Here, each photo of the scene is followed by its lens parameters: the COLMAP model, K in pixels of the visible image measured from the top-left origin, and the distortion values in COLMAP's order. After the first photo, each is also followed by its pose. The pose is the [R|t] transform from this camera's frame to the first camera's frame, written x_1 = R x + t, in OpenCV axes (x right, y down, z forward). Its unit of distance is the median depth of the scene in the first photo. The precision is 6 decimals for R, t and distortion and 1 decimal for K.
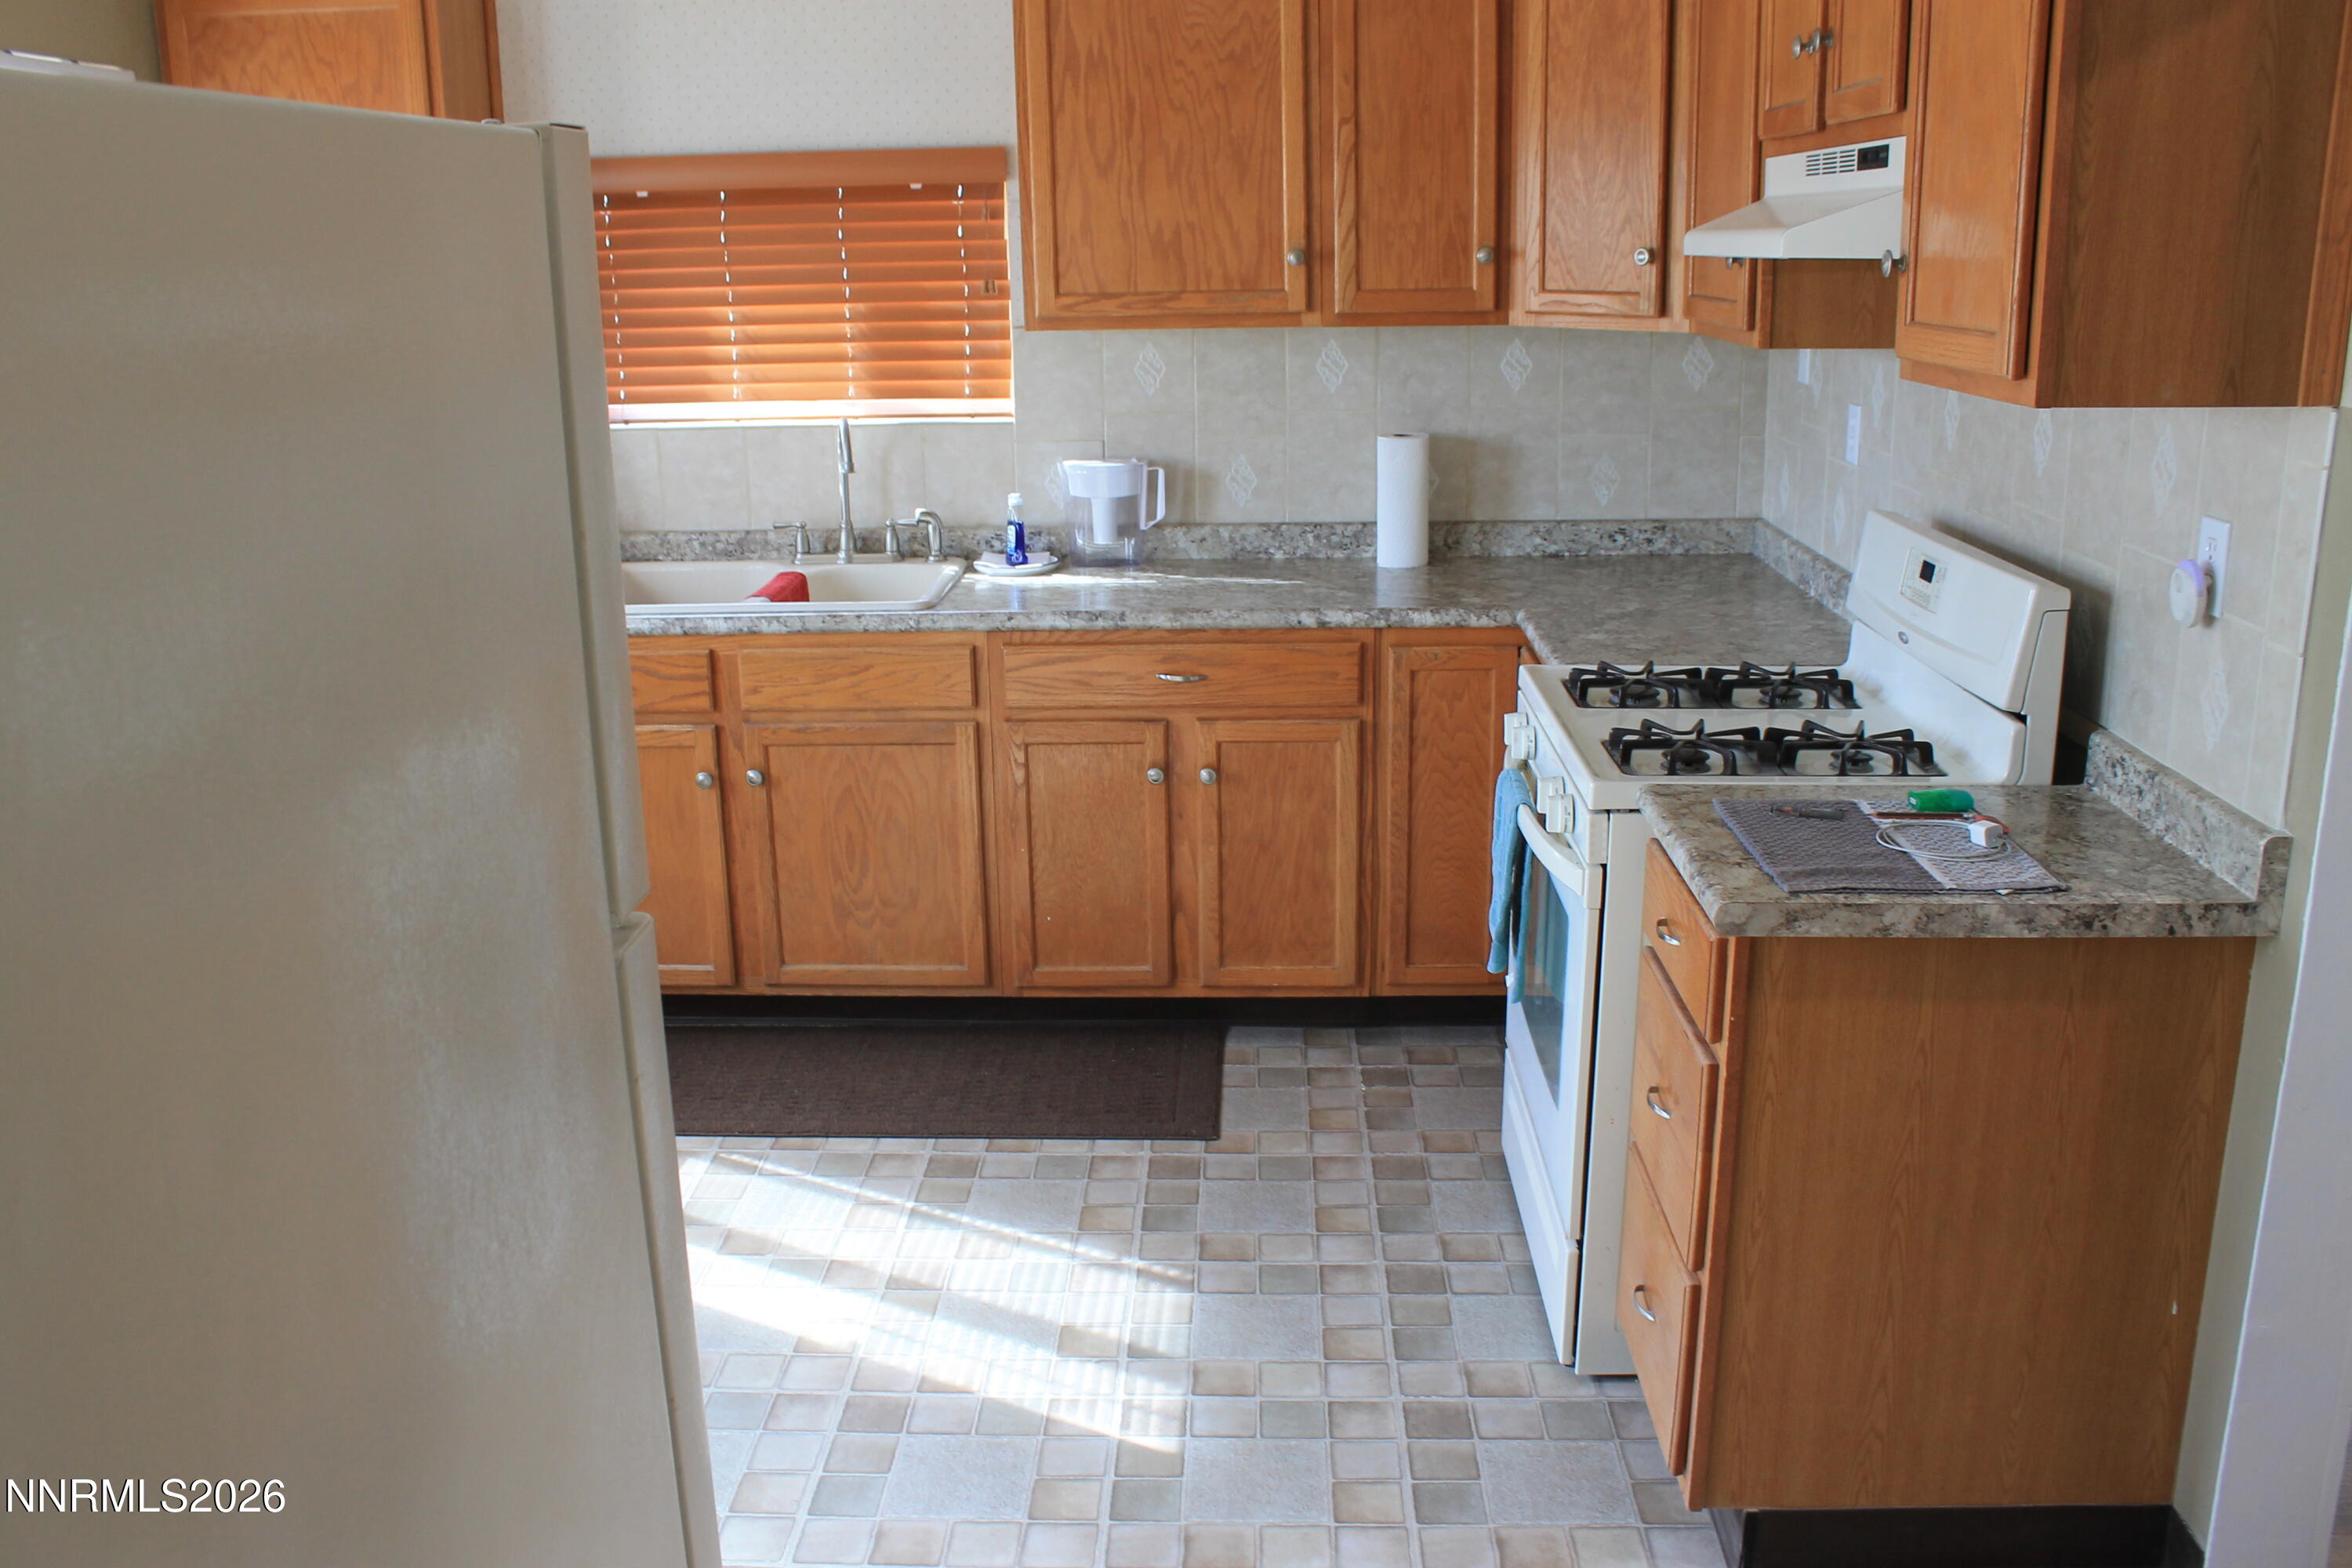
lens RADIAL K [[2009.2, 0, 1163.7], [0, 2009.2, 787.2], [0, 0, 1]] dist [-0.170025, 0.160144]
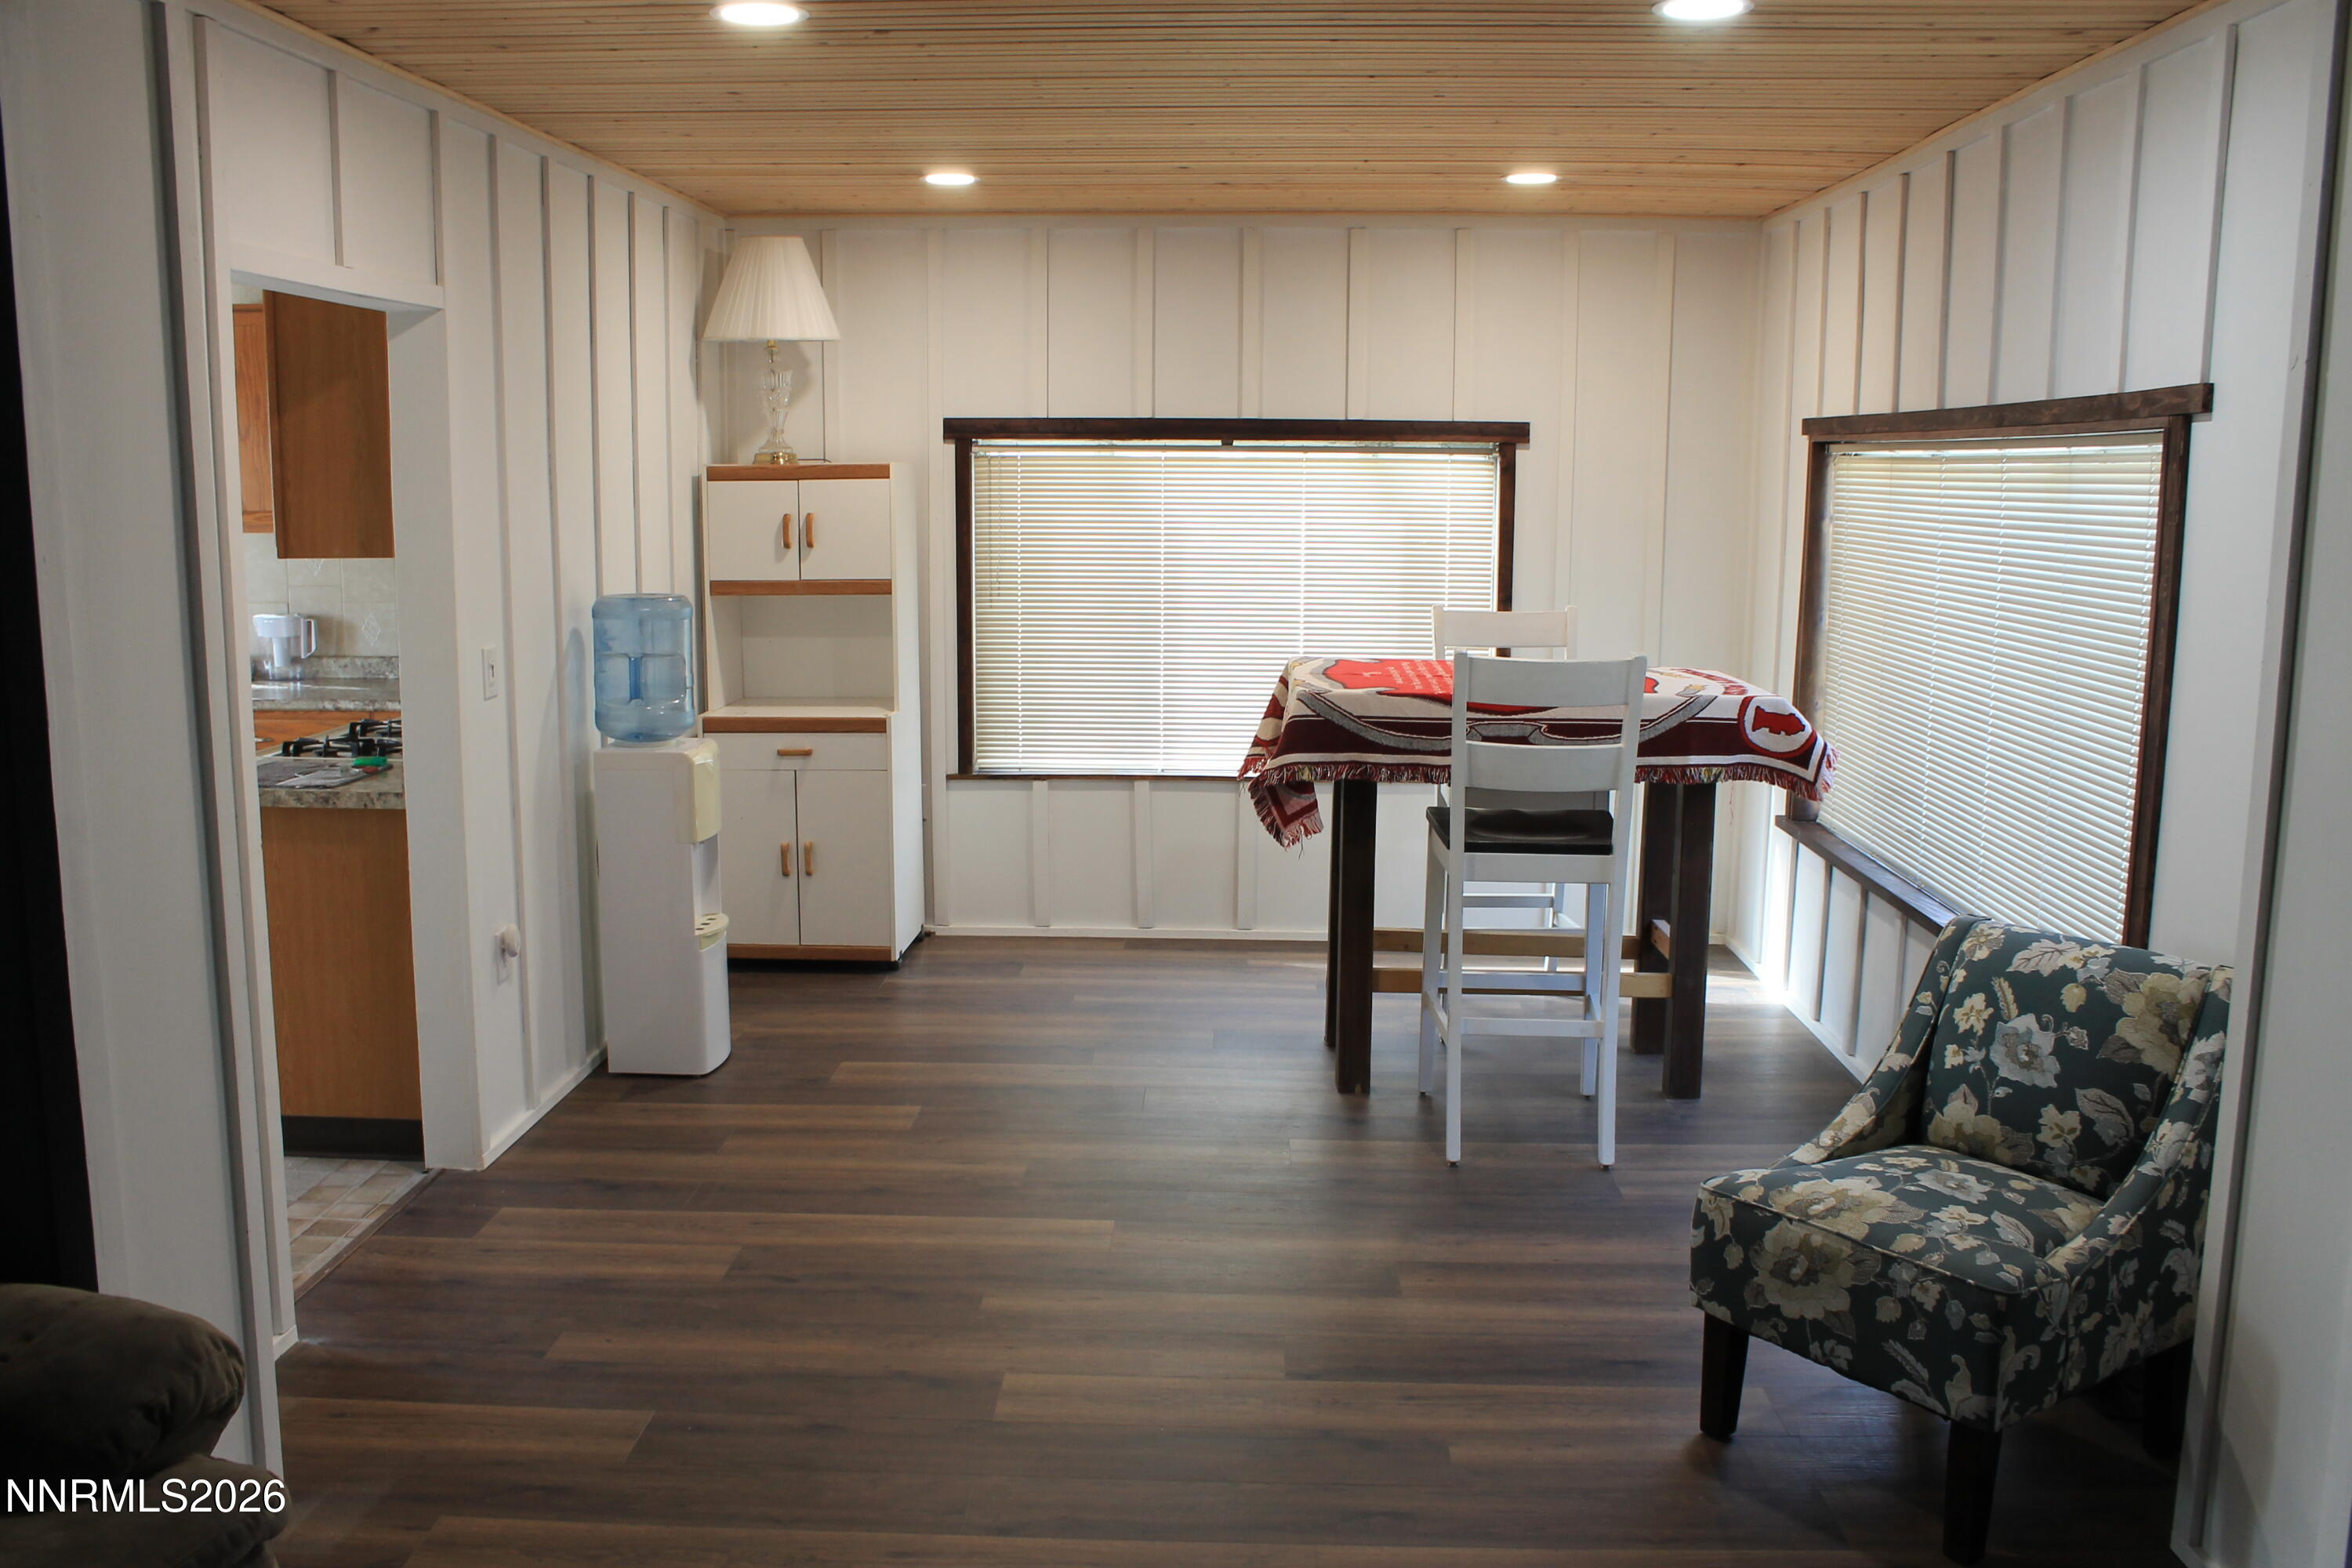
lens RADIAL K [[2009.2, 0, 1163.7], [0, 2009.2, 787.2], [0, 0, 1]] dist [-0.170025, 0.160144]
pose [[0.999632, 0.024623, 0.011386, 0.699166], [-0.023190, 0.993398, -0.112352, 0.140378], [-0.014077, 0.112046, 0.993603, -0.577026]]
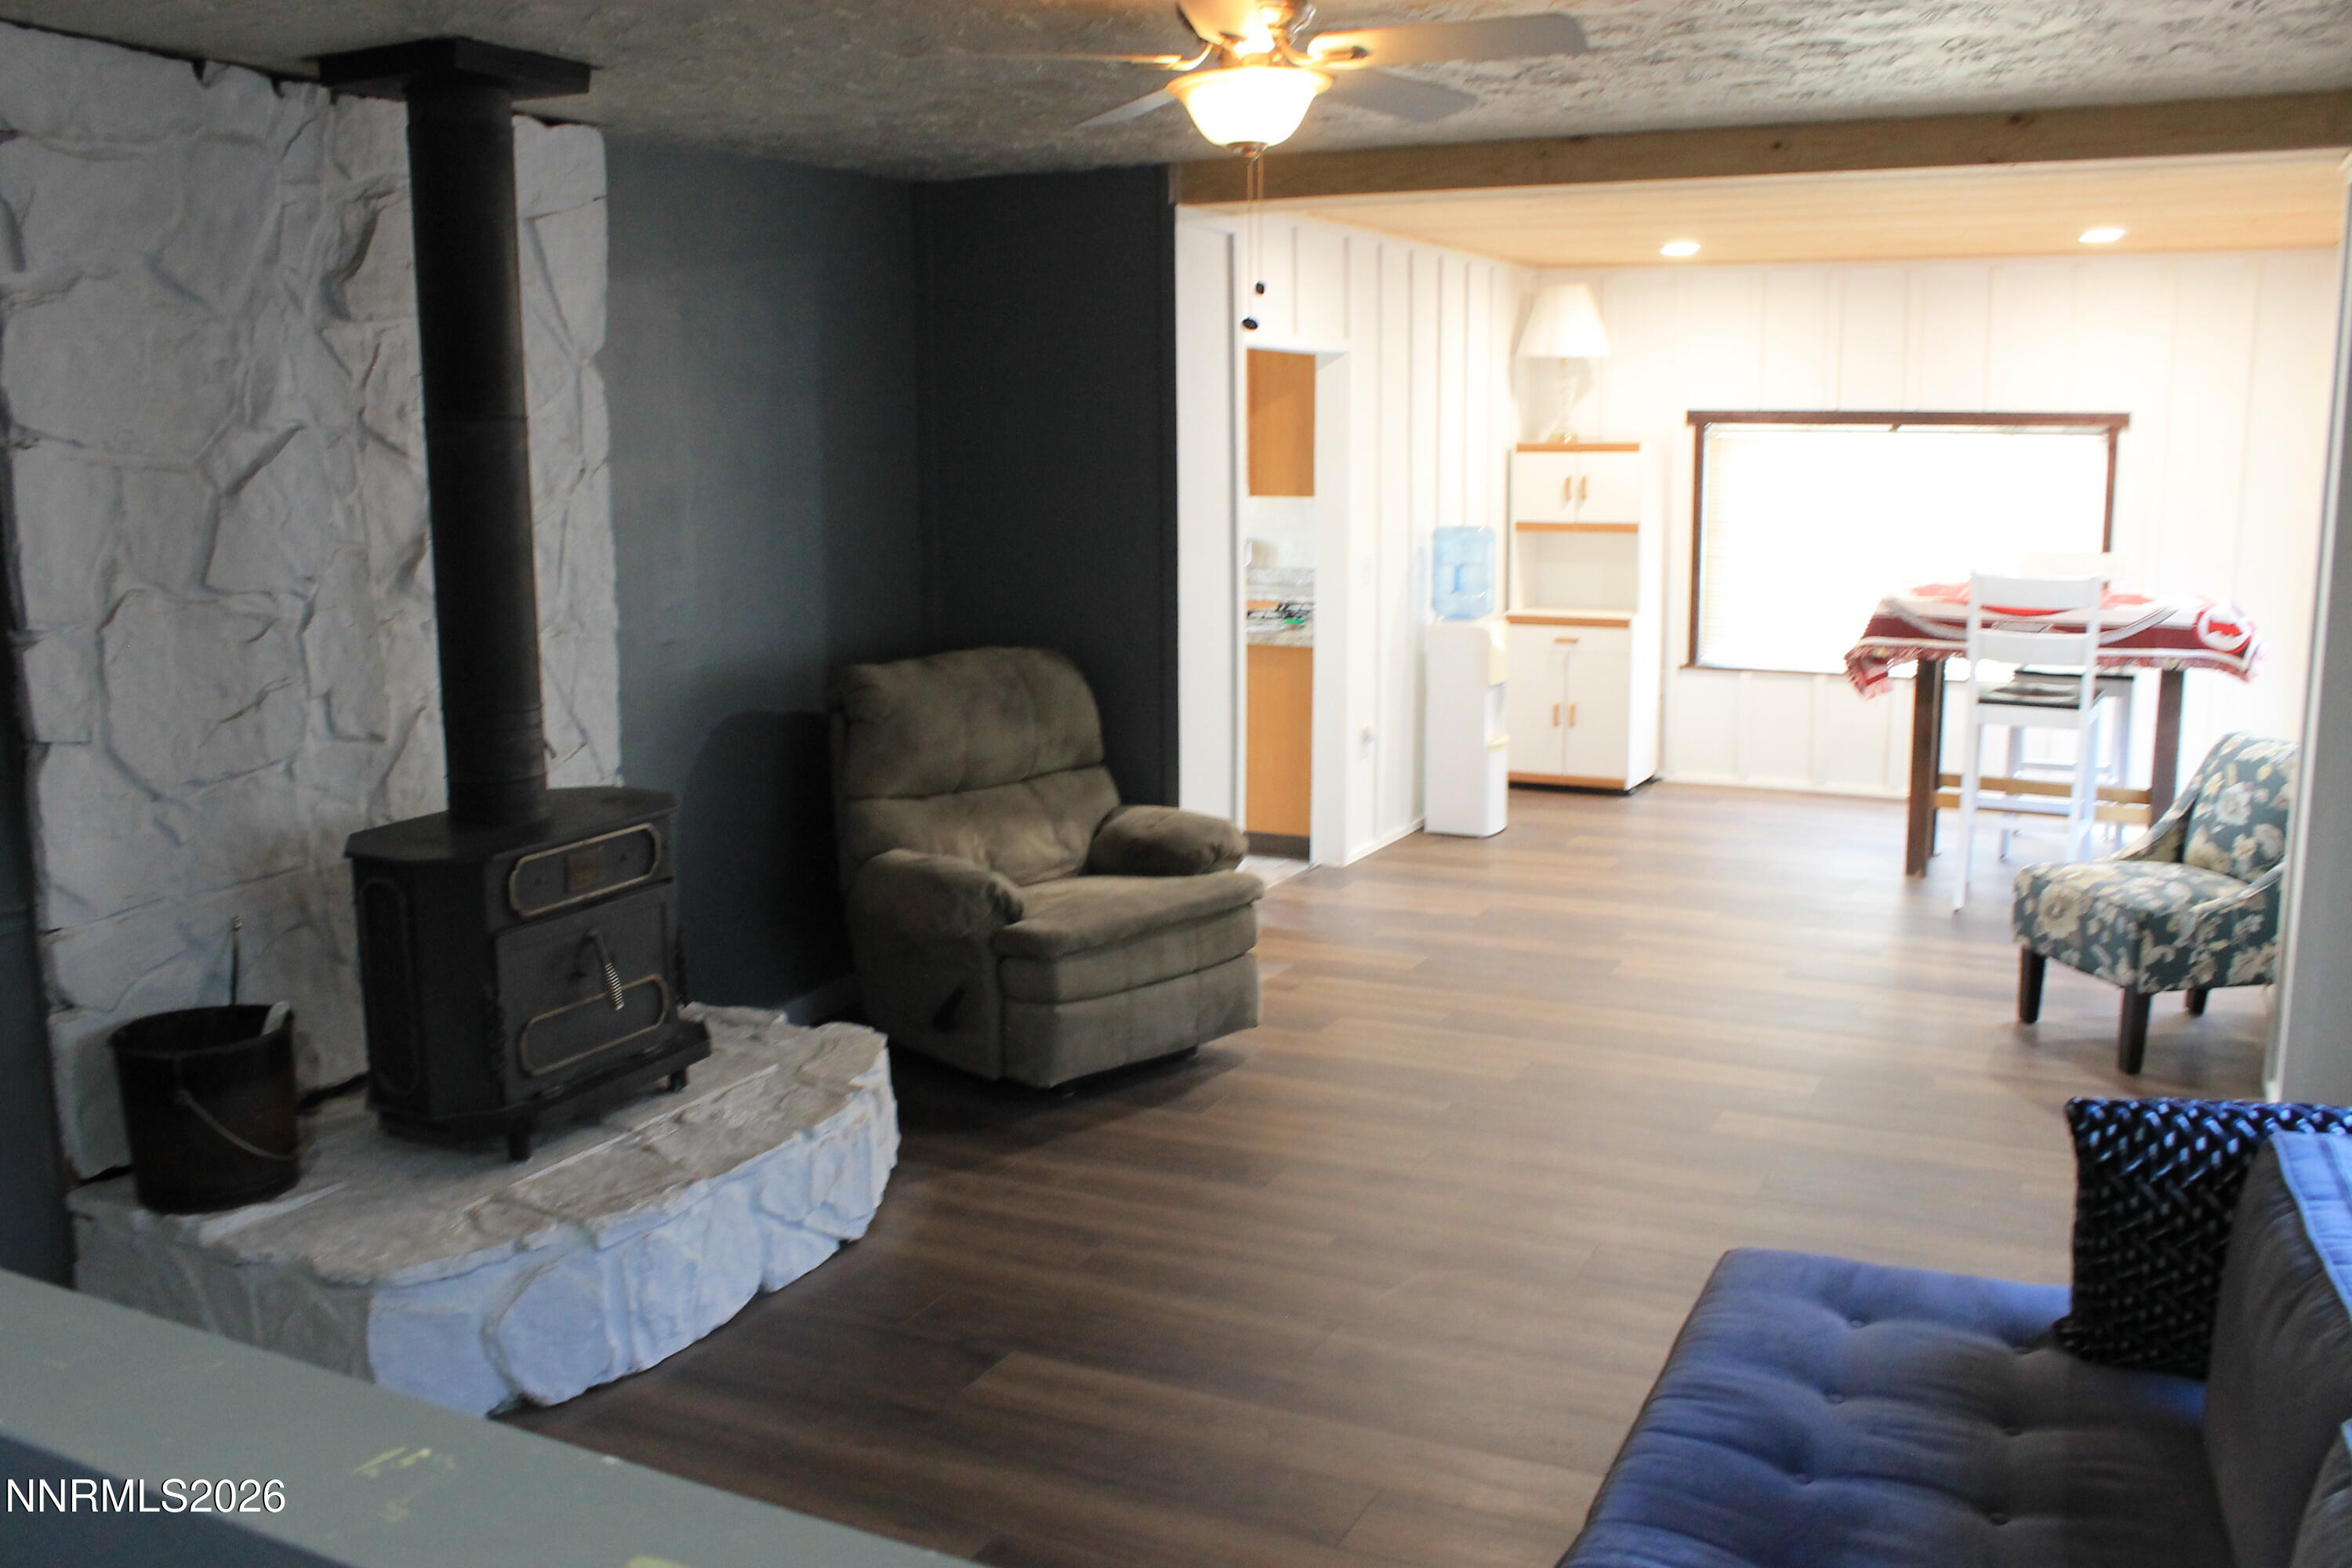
lens RADIAL K [[2009.2, 0, 1163.7], [0, 2009.2, 787.2], [0, 0, 1]] dist [-0.170025, 0.160144]
pose [[0.913647, 0.085851, -0.397341, 0.919869], [-0.120998, 0.990575, -0.064196, 0.307799], [0.388084, 0.106730, 0.915423, -1.245889]]
